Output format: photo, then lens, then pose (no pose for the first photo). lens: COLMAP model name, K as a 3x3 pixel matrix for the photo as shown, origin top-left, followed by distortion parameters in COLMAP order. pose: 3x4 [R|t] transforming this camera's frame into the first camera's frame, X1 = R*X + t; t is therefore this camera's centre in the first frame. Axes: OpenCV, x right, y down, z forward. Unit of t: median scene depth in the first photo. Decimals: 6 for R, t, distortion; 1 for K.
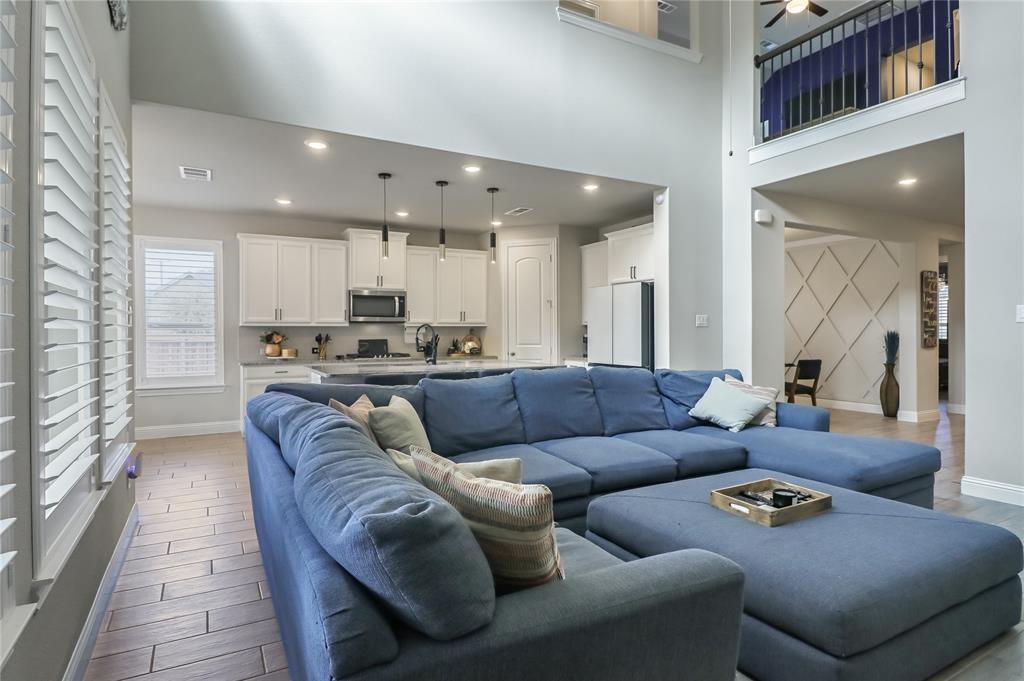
lens RADIAL K [[541.8, 0, 503.5], [0, 541.8, 333.8], [0, 0, 1]] dist [0.002532, -0.009786]
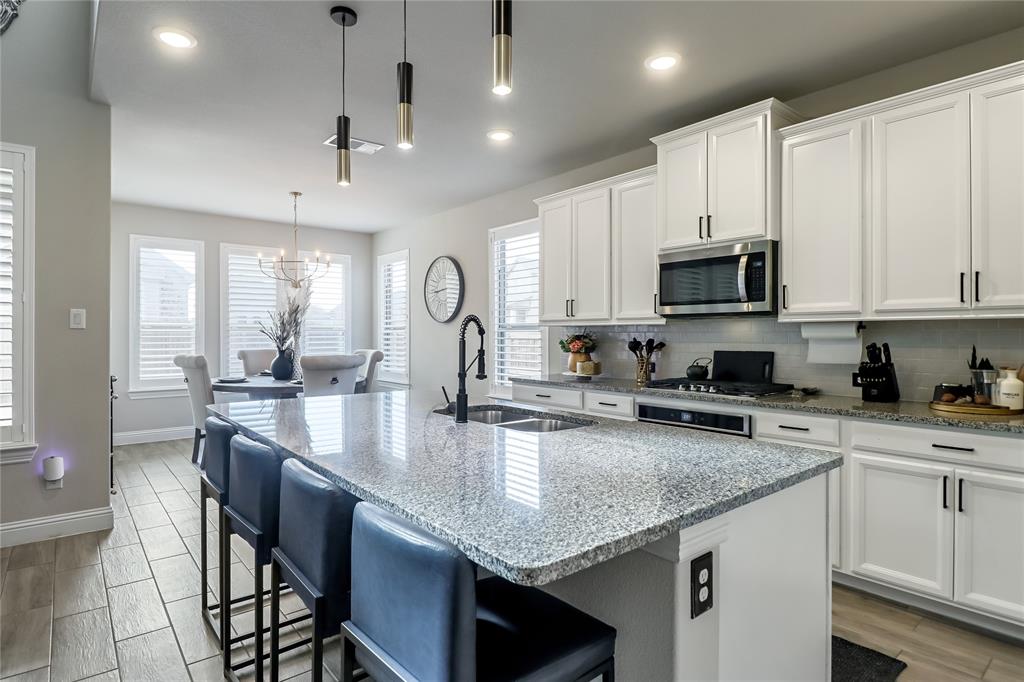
lens RADIAL K [[541.8, 0, 503.5], [0, 541.8, 334.3], [0, 0, 1]] dist [0.002532, -0.009786]
pose [[0.183202, 0.002880, -0.983071, 0.203727], [-0.003617, 0.999991, 0.002256, -0.005072], [0.983069, 0.003142, 0.183211, 0.750288]]
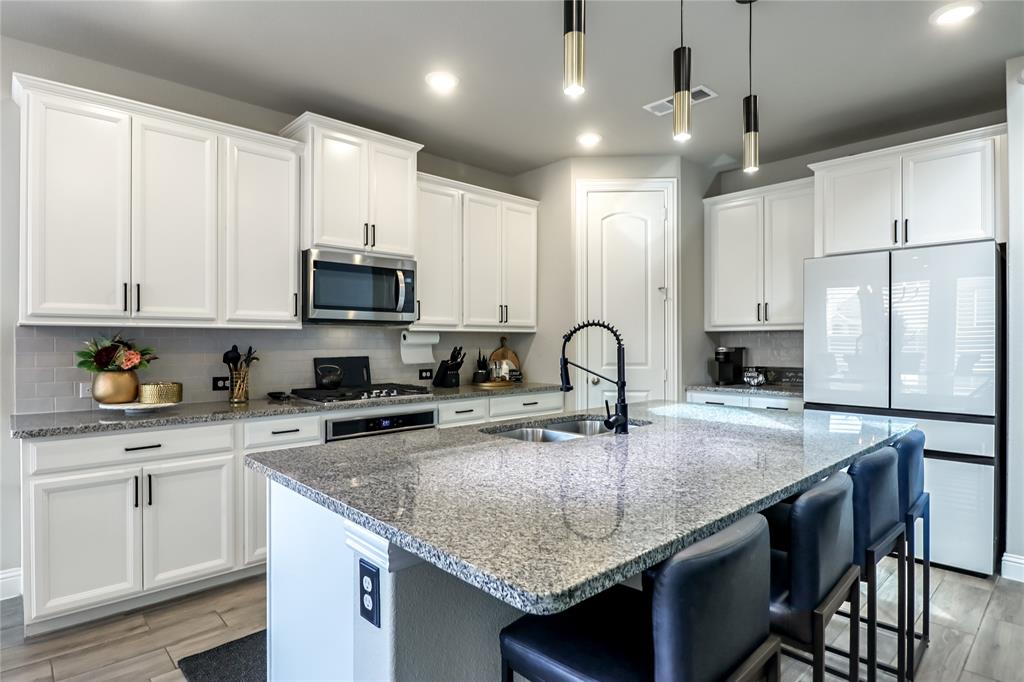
lens RADIAL K [[546.2, 0, 502.7], [0, 546.2, 341.4], [0, 0, 1]] dist [0.001374, -0.011643]
pose [[0.970137, 0.003058, 0.242540, -0.233397], [-0.002062, 0.999988, -0.004358, -0.002329], [-0.242551, 0.003728, 0.970132, 0.513138]]
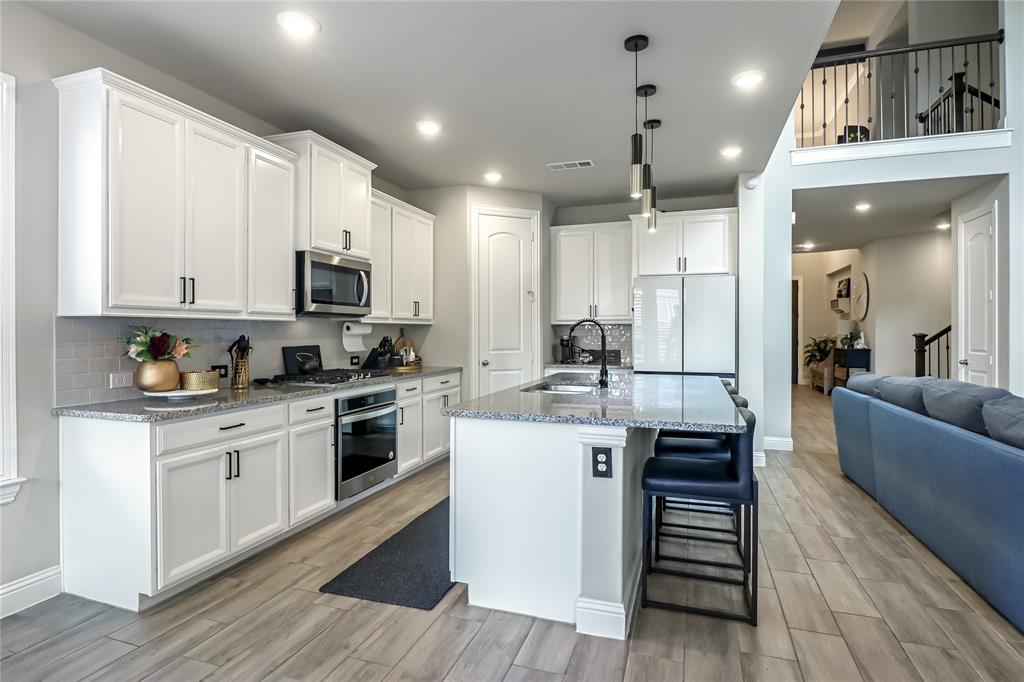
lens RADIAL K [[541.8, 0, 503.5], [0, 541.8, 334.3], [0, 0, 1]] dist [0.002532, -0.009786]
pose [[0.741409, -0.000703, 0.671053, -0.486059], [0.001390, 0.999999, -0.000488, -0.001194], [-0.671052, 0.001295, 0.741409, 0.488826]]
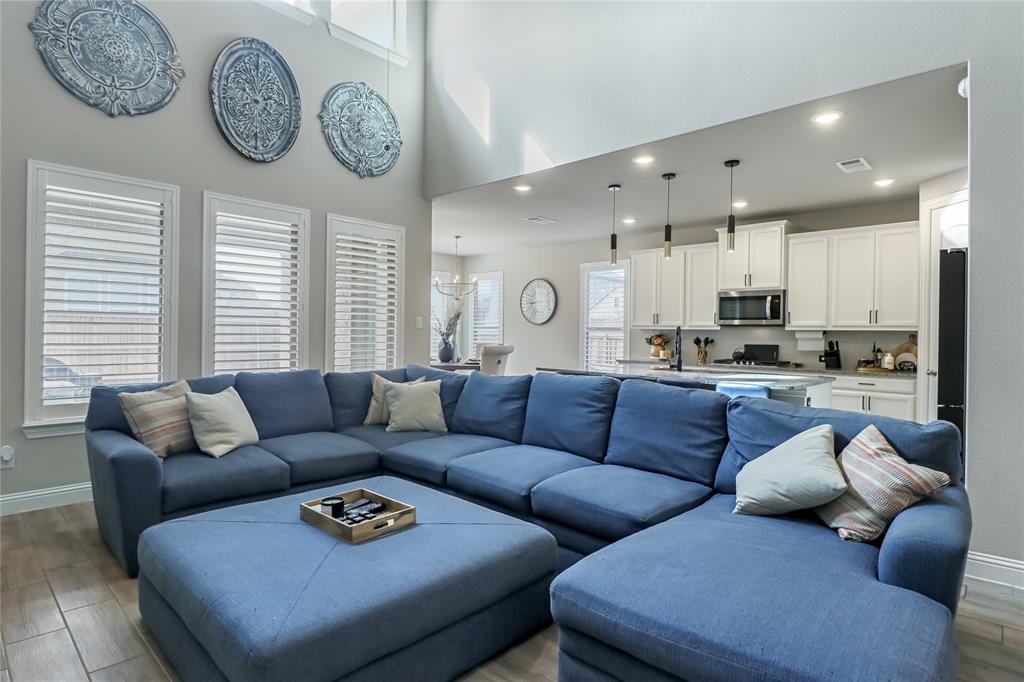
lens RADIAL K [[541.8, 0, 503.5], [0, 541.8, 334.3], [0, 0, 1]] dist [0.002532, -0.009786]
pose [[0.305345, 0.010271, -0.952186, 0.517301], [-0.017305, 0.999837, 0.005236, -0.004330], [0.952084, 0.014879, 0.305473, 0.337656]]
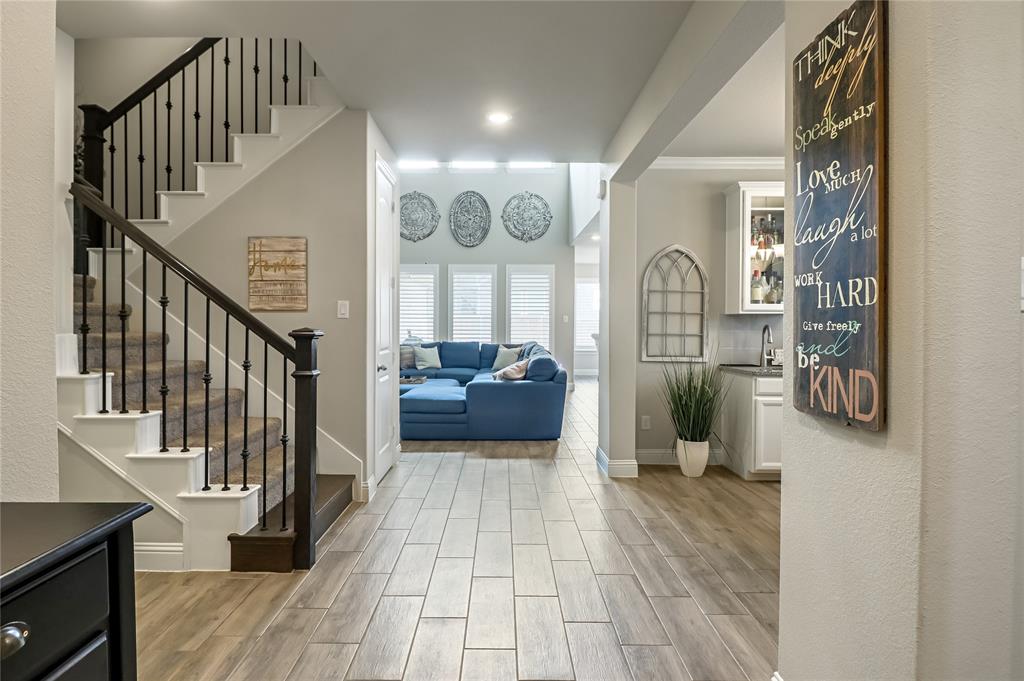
lens RADIAL K [[541.8, 0, 503.5], [0, 541.8, 333.8], [0, 0, 1]] dist [0.002532, -0.009786]
pose [[-0.479742, 0.007833, -0.877375, 1.013421], [-0.006486, 0.999901, 0.012474, 0.006022], [0.877386, 0.011675, -0.479644, 1.017497]]
